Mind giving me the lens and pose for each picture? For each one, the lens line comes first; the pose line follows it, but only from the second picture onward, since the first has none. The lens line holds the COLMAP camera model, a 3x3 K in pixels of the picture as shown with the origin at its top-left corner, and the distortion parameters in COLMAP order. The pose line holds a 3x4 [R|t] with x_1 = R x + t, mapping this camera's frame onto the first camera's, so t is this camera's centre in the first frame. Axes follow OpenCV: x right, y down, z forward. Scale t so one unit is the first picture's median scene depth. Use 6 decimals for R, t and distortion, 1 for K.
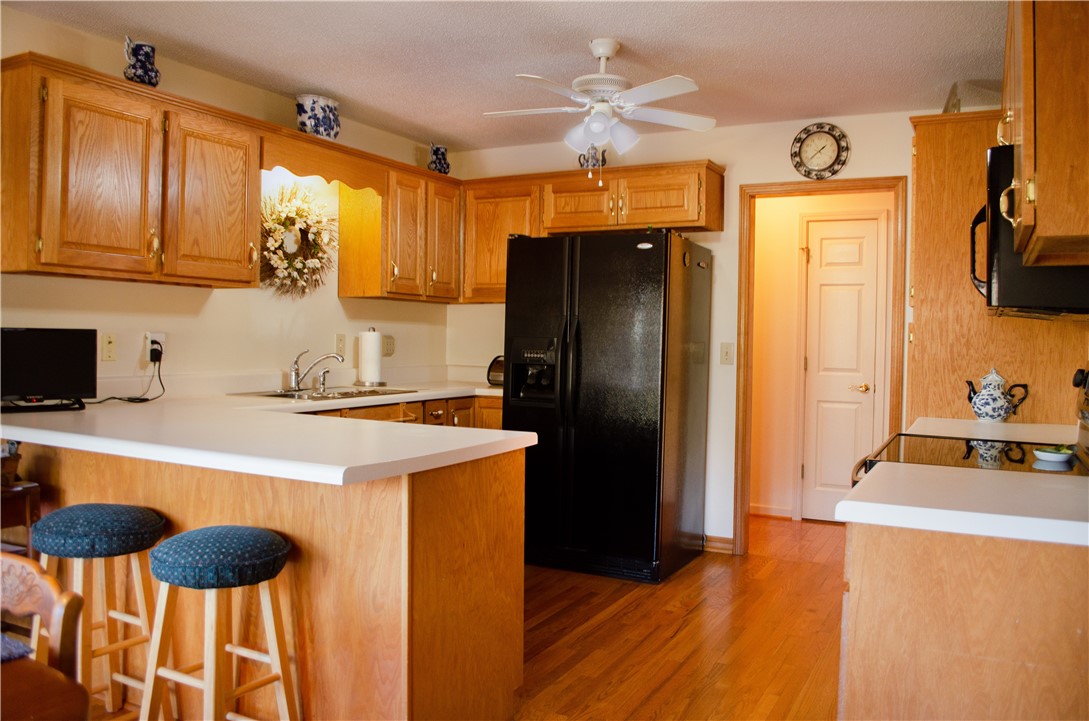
lens RADIAL K [[841.0, 0, 544.5], [0, 841.0, 360.5], [0, 0, 1]] dist [-0.077838, -0.004874]
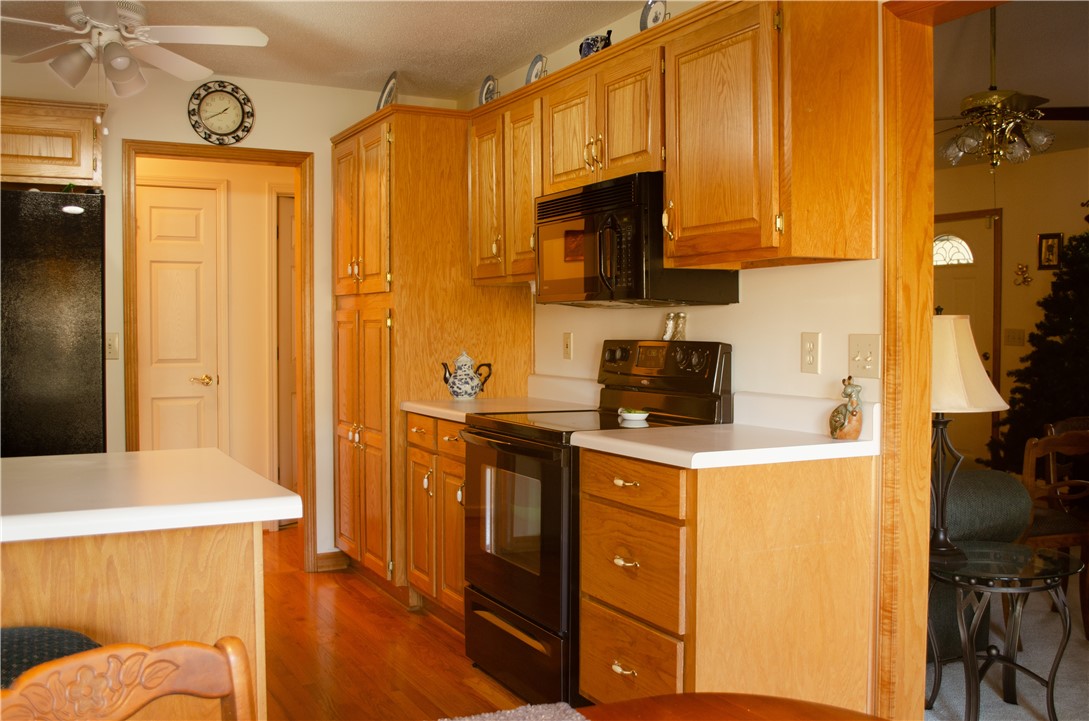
lens RADIAL K [[1046.4, 0, 544.5], [0, 1046.4, 360.5], [0, 0, 1]] dist [-0.097389, 0.012542]
pose [[0.566685, -0.042812, 0.822821, -0.515693], [0.031867, 0.999041, 0.030034, -0.014599], [-0.823318, 0.009201, 0.567506, 0.128716]]
